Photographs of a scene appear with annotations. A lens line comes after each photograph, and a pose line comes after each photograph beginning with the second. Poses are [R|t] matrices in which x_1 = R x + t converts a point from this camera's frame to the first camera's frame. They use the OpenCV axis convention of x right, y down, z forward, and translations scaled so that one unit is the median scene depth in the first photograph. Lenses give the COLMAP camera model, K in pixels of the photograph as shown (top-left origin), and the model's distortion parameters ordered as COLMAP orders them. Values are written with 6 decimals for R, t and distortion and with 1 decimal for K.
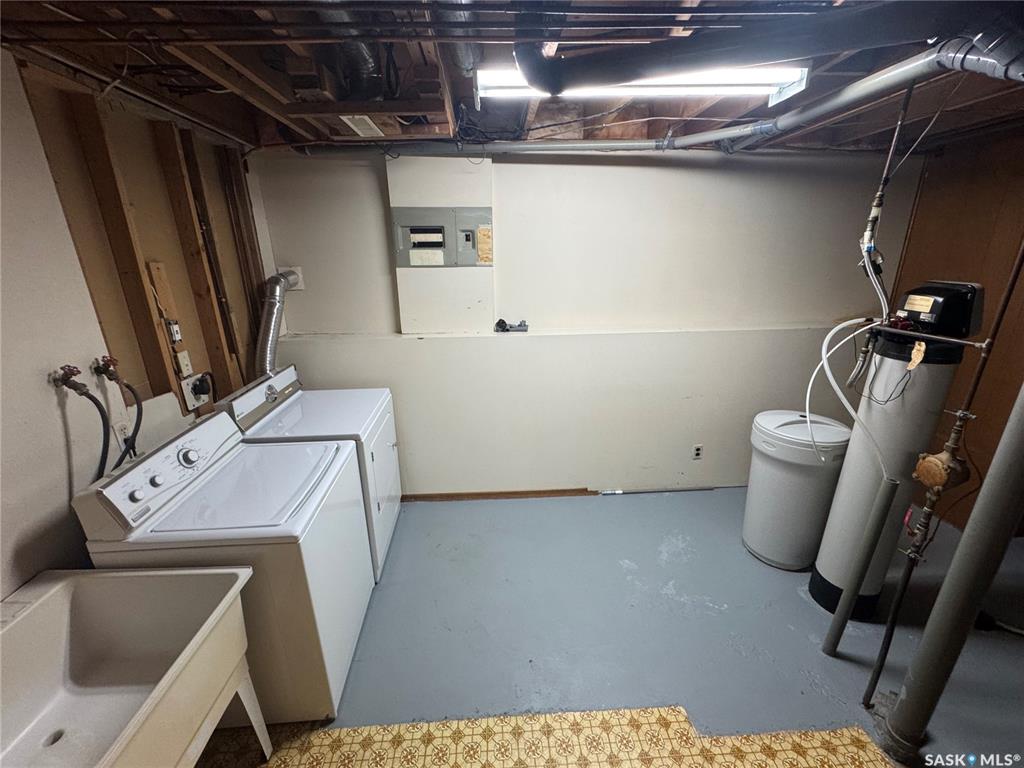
lens RADIAL K [[411.8, 0, 510.6], [0, 411.8, 383.7], [0, 0, 1]] dist [-0.001350, -0.000265]
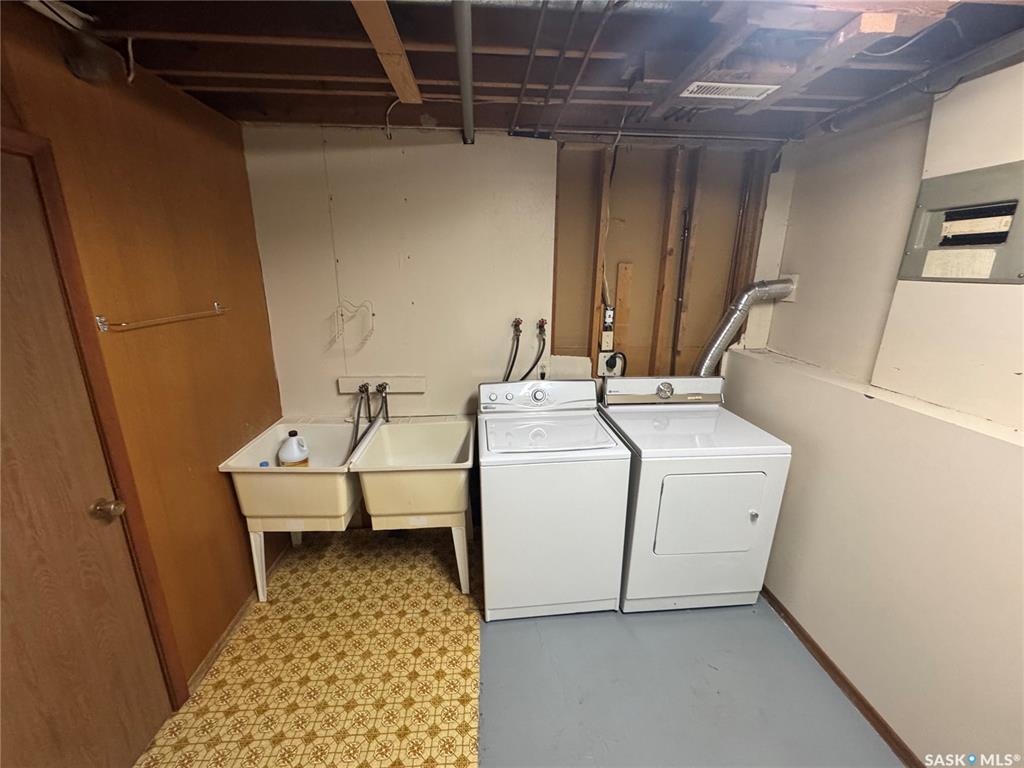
lens RADIAL K [[411.8, 0, 511.4], [0, 411.8, 383.3], [0, 0, 1]] dist [-0.001350, -0.000265]
pose [[0.013763, 0.279402, -0.960076, 0.407838], [-0.314776, 0.912559, 0.261061, -0.141768], [0.949066, 0.298615, 0.100509, 0.517508]]
